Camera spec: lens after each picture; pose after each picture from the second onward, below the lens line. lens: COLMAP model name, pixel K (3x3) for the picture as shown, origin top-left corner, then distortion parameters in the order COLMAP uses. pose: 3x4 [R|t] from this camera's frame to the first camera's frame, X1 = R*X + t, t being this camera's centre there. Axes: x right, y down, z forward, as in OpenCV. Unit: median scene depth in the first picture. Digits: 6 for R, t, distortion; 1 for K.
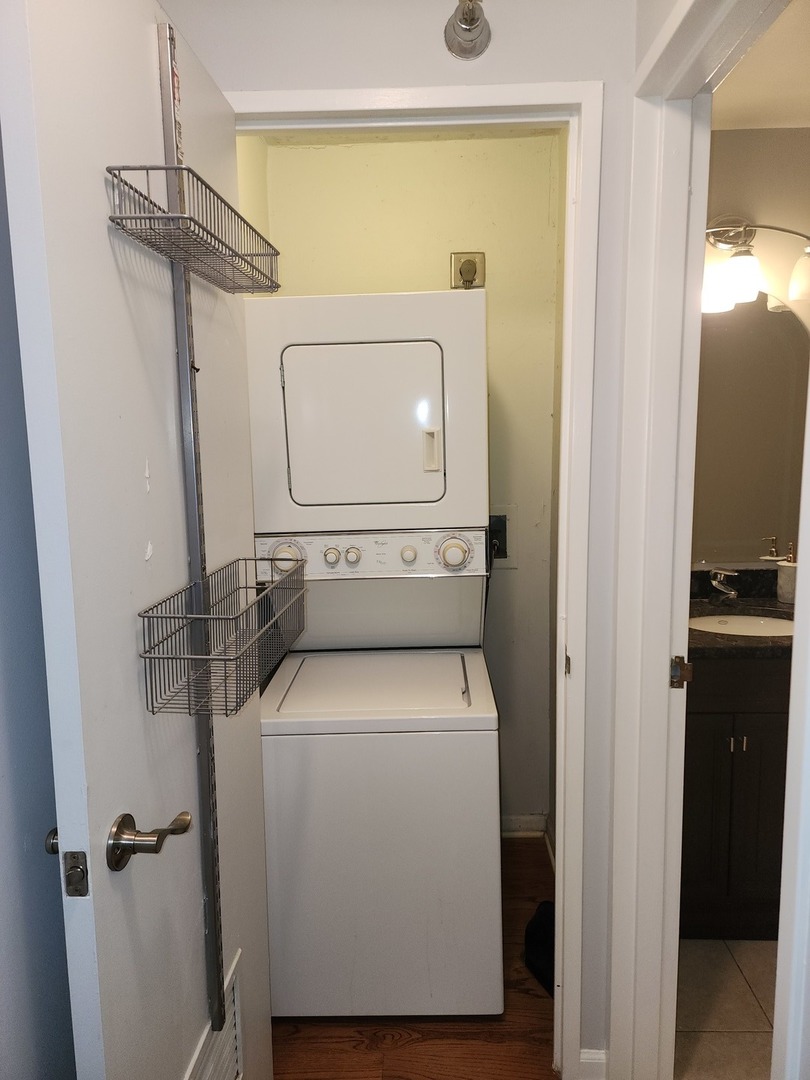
lens RADIAL K [[725.6, 0, 404.2], [0, 725.6, 531.2], [0, 0, 1]] dist [0.081380, -0.067550]
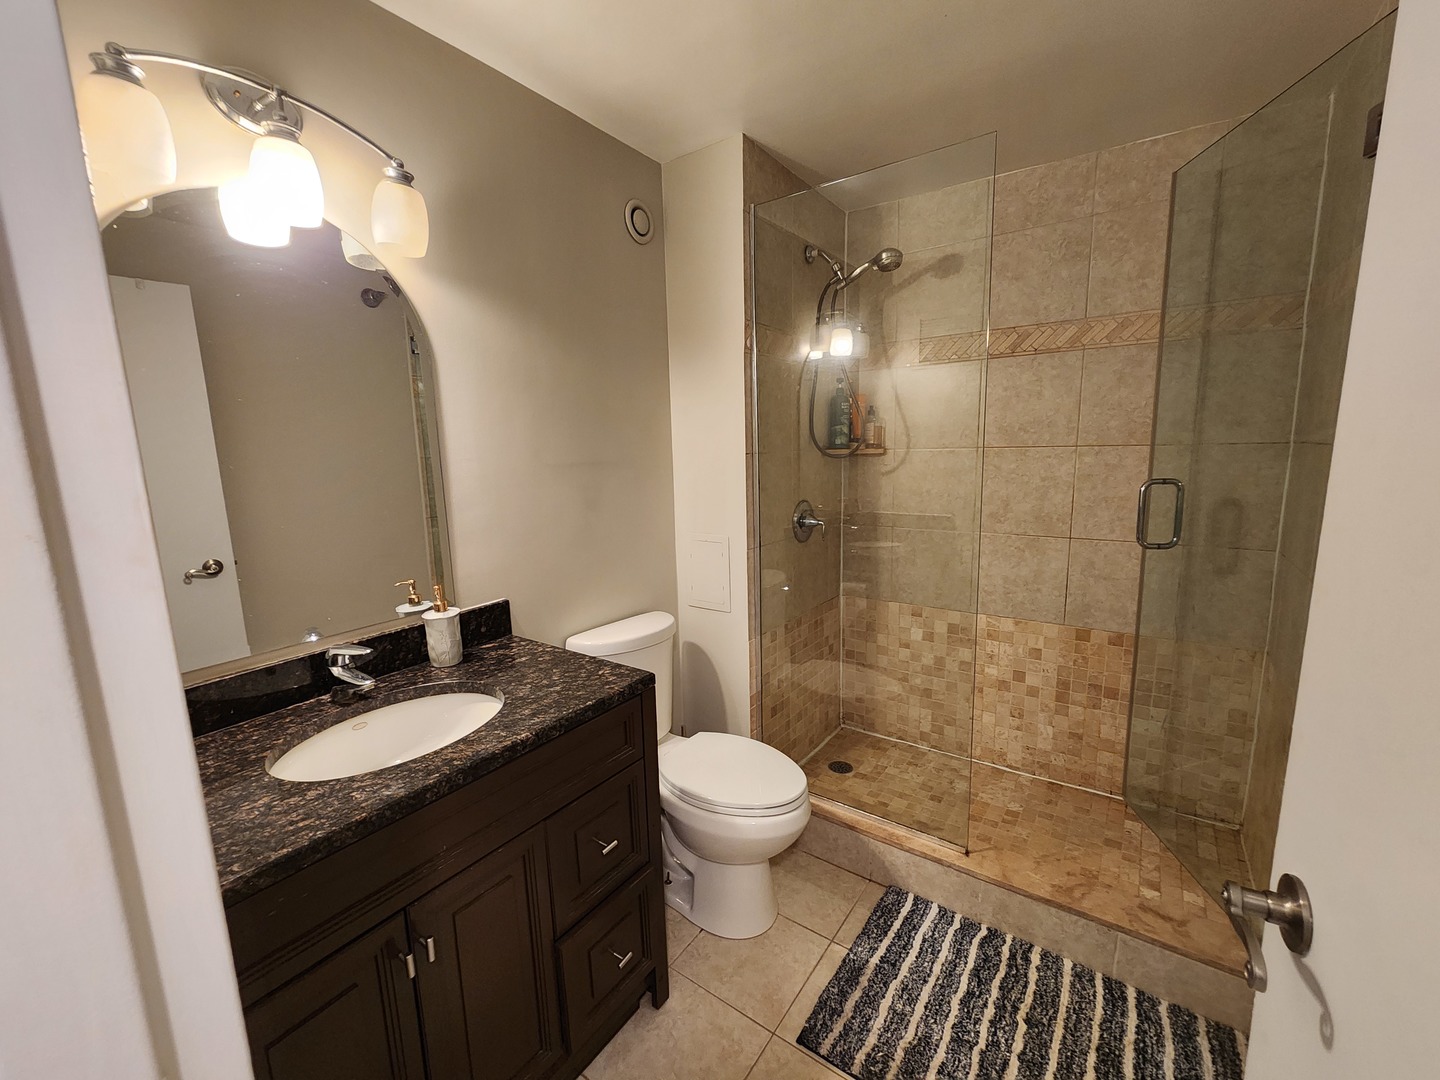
lens RADIAL K [[595.1, 0, 720.0], [0, 595.1, 540.0], [0, 0, 1]] dist [0.003350, -0.000047]
pose [[0.556182, -0.133031, 0.820344, 0.263050], [0.129803, 0.988896, 0.072359, -0.047658], [-0.820861, 0.066238, 0.567274, 0.562447]]
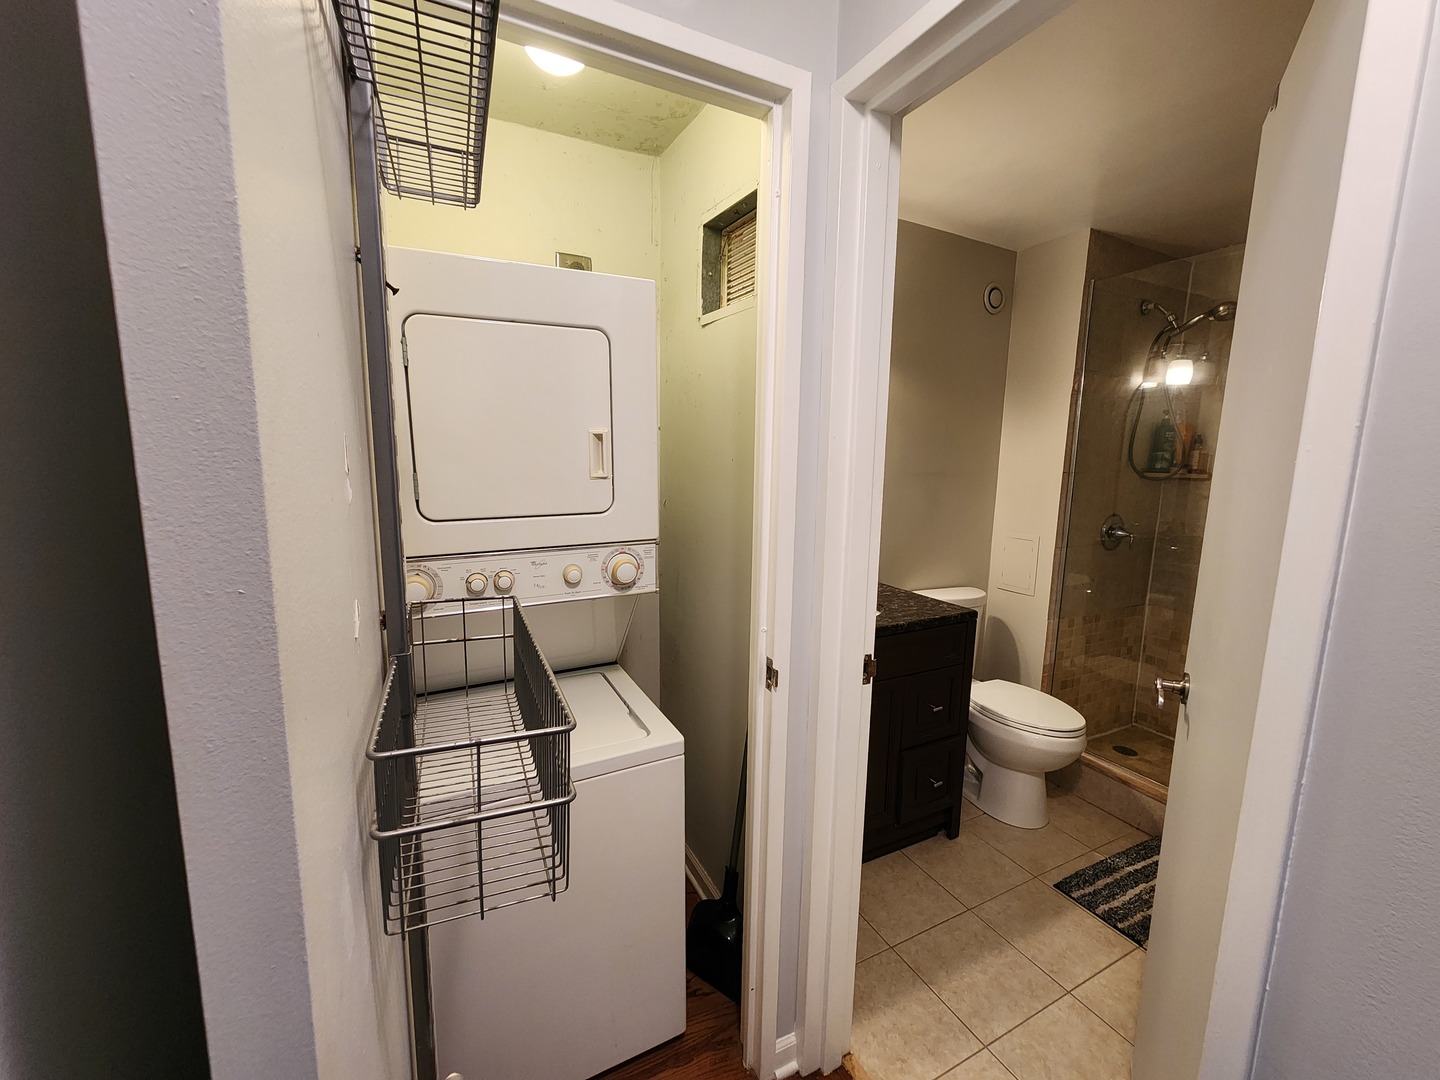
lens RADIAL K [[597.1, 0, 719.4], [0, 597.1, 547.4], [0, 0, 1]] dist [0.001778, 0.000371]
pose [[0.875741, -0.047422, 0.480446, -0.183237], [0.038977, 0.998860, 0.027546, -0.013474], [-0.481205, -0.005397, 0.876592, 0.289995]]
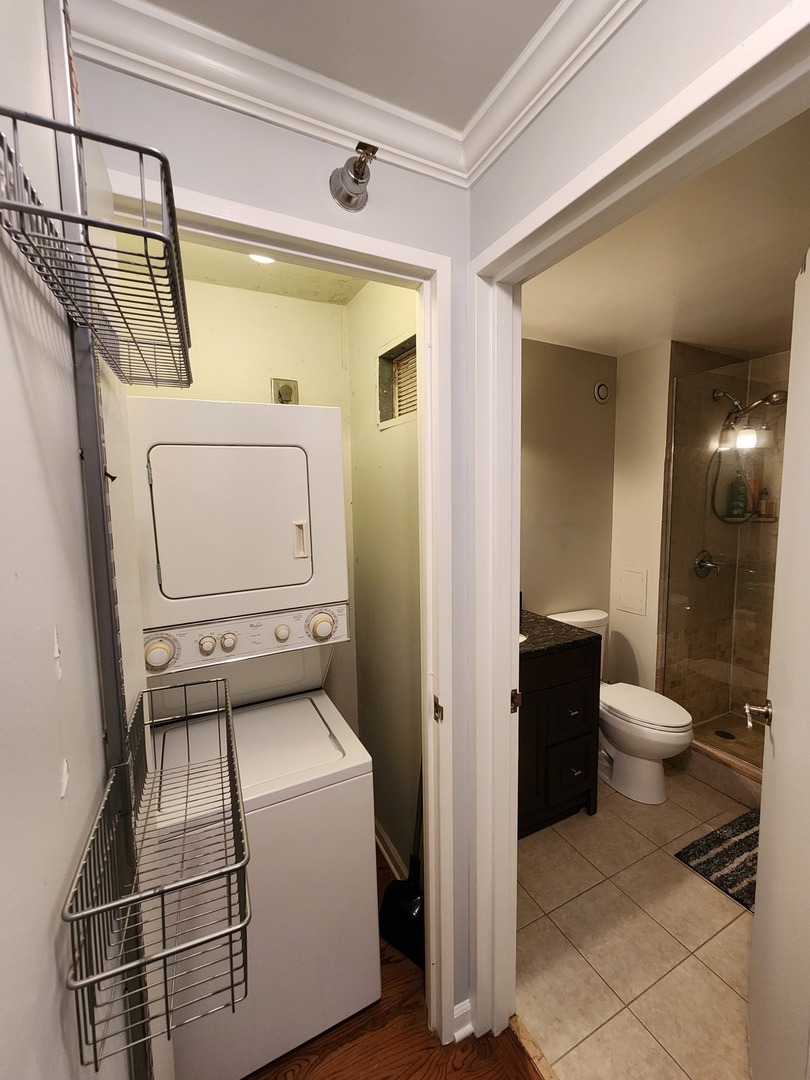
lens RADIAL K [[446.3, 0, 400.8], [0, 446.3, 540.4], [0, 0, 1]] dist [0.003350, -0.000047]
pose [[0.881680, -0.048612, 0.469337, -0.150486], [0.069893, 0.997161, -0.028015, -0.078392], [-0.466643, 0.057504, 0.882575, 0.297418]]
